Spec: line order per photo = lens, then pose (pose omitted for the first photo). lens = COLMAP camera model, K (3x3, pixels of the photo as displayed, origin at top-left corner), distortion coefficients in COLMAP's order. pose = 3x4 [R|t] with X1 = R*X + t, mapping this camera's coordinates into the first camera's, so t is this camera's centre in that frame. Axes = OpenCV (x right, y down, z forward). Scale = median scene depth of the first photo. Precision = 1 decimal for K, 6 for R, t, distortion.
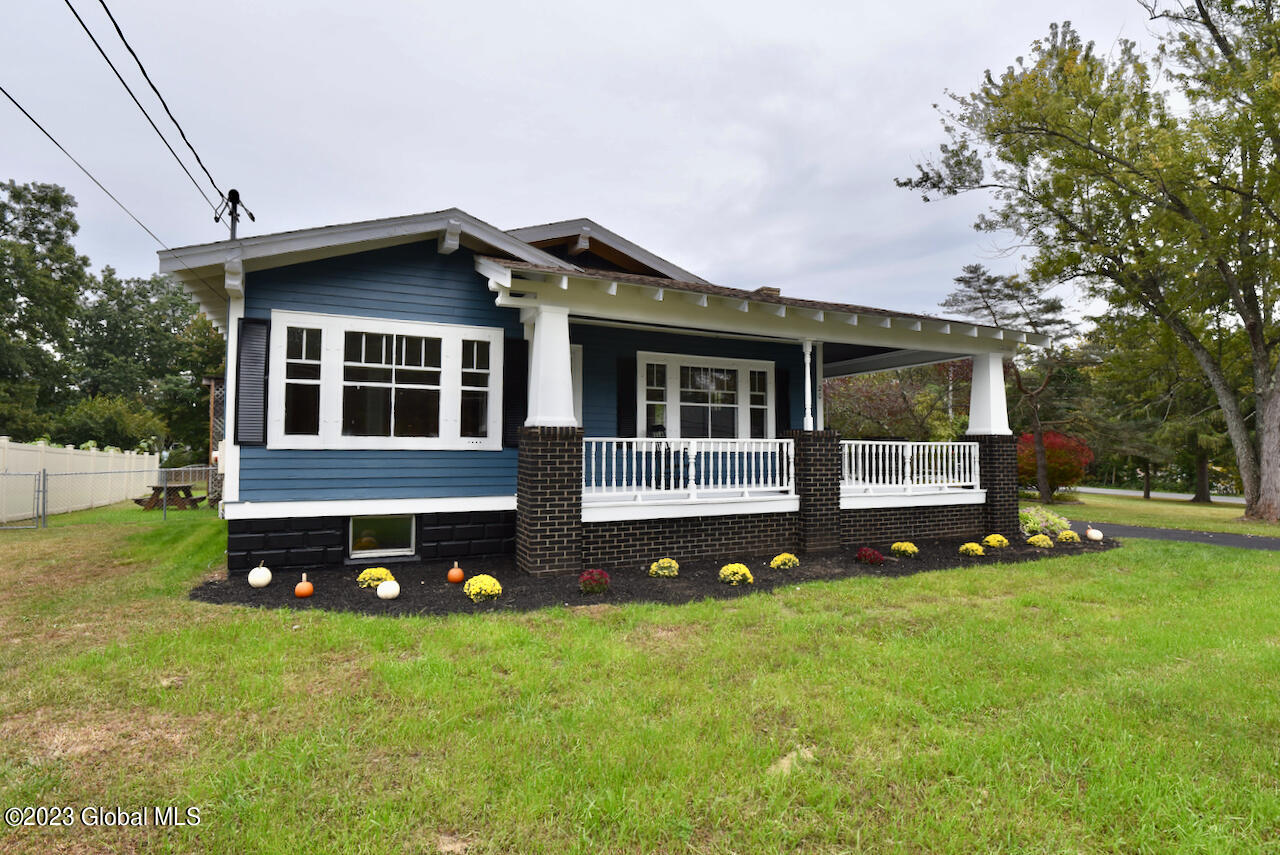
lens RADIAL K [[653.3, 0, 640.0], [0, 653.3, 427.5], [0, 0, 1]] dist [-0.018172, -0.008925]
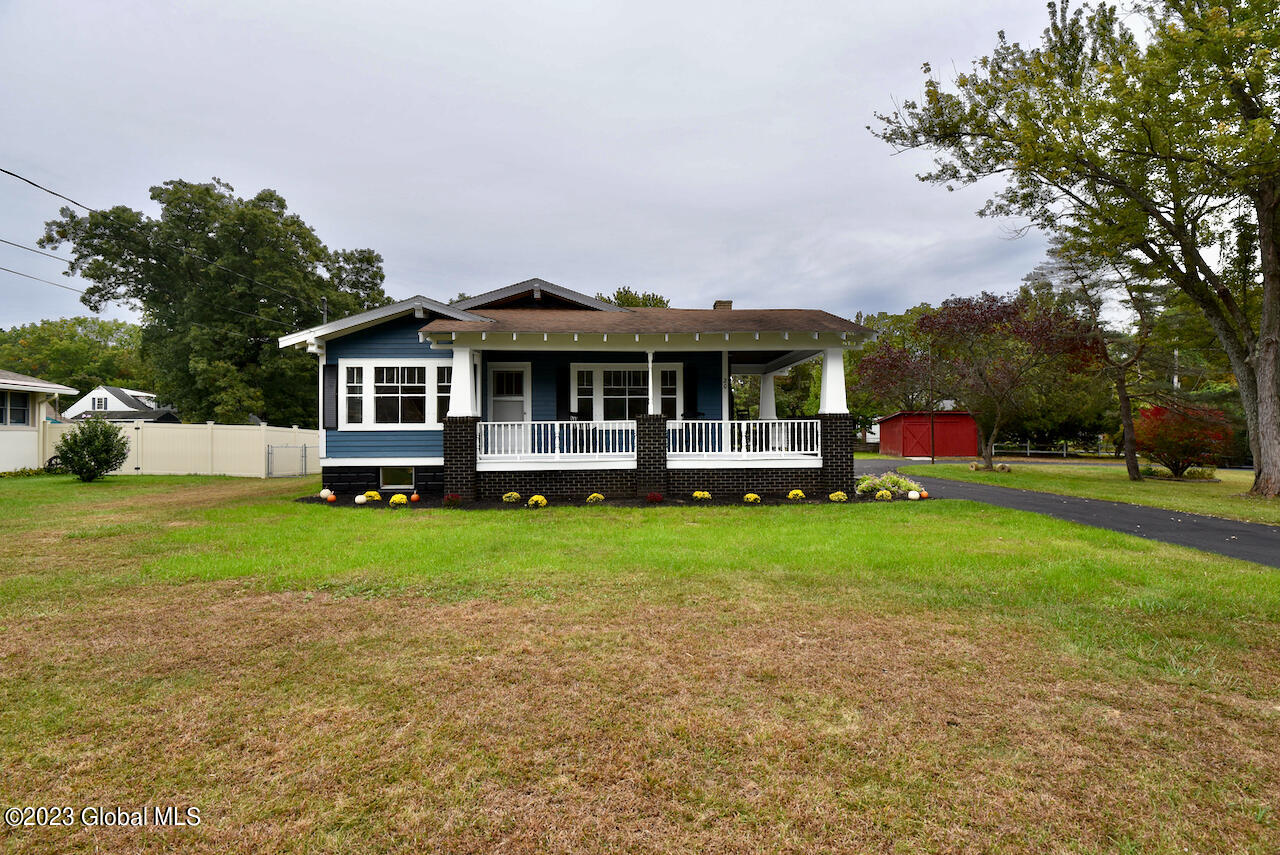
lens RADIAL K [[624.8, 0, 644.3], [0, 624.8, 426.7], [0, 0, 1]] dist [-0.020062, -0.006898]
pose [[0.923405, -0.012052, -0.383638, 0.795460], [0.023751, 0.999386, 0.025772, -0.004411], [0.383091, -0.032910, 0.923124, -0.300014]]
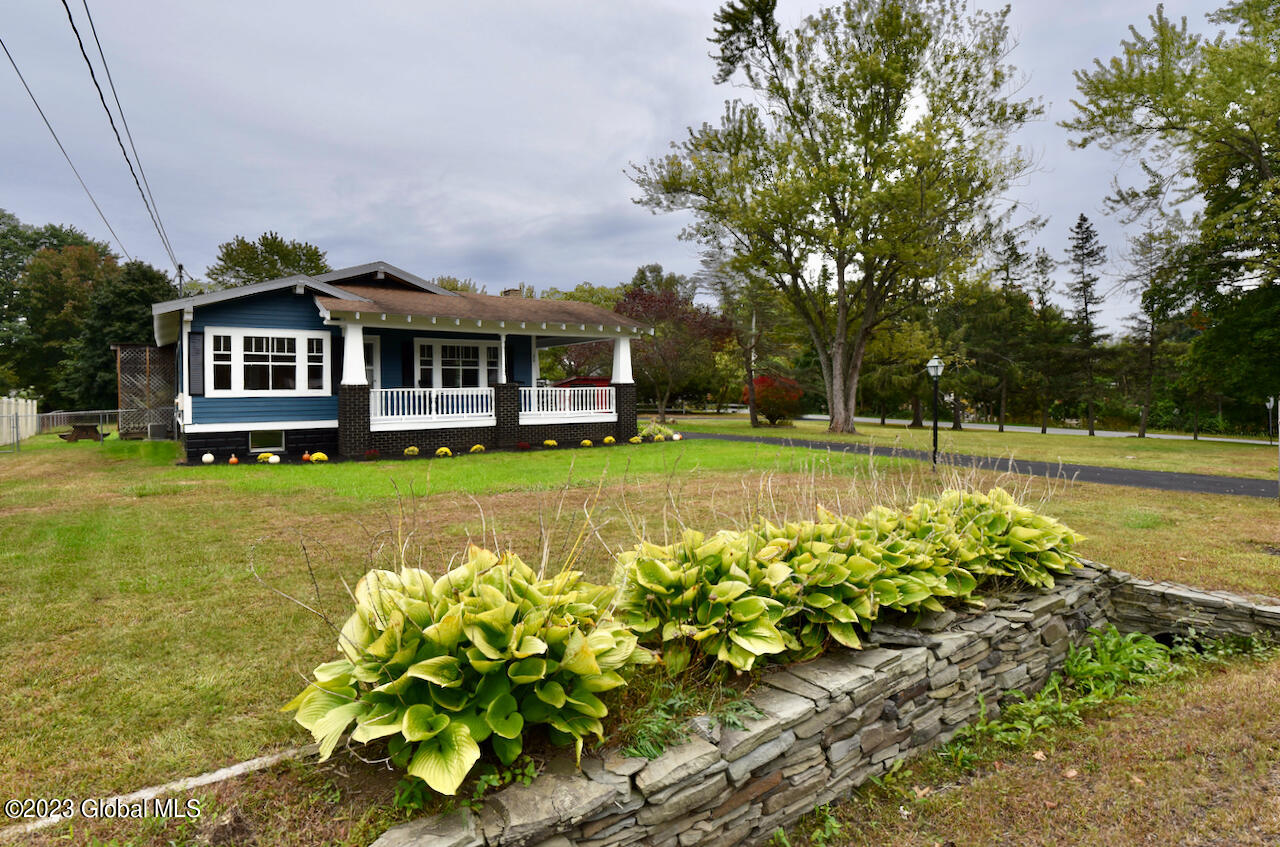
lens RADIAL K [[665.4, 0, 614.3], [0, 665.4, 395.7], [0, 0, 1]] dist [-0.021011, -0.000135]
pose [[0.988549, -0.013637, 0.150281, 0.290485], [0.006902, 0.998952, 0.045245, -0.043931], [-0.150741, -0.043690, 0.987607, -0.953737]]
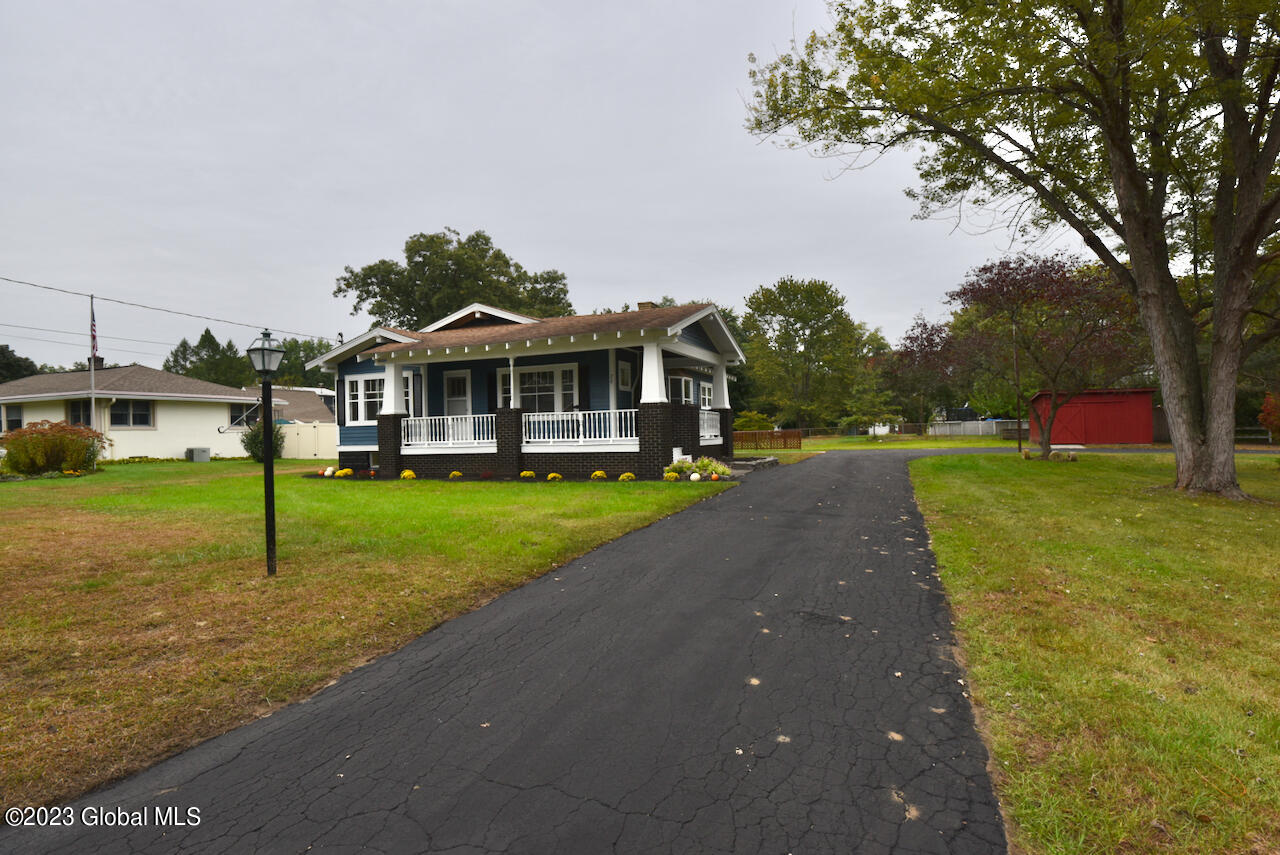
lens RADIAL K [[597.2, 0, 662.7], [0, 597.2, 431.3], [0, 0, 1]] dist [-0.019634, -0.000381]
pose [[0.699207, -0.009946, -0.714850, 1.762330], [0.059702, 0.997223, 0.044522, 0.018811], [0.712422, -0.073808, 0.697859, 0.147824]]
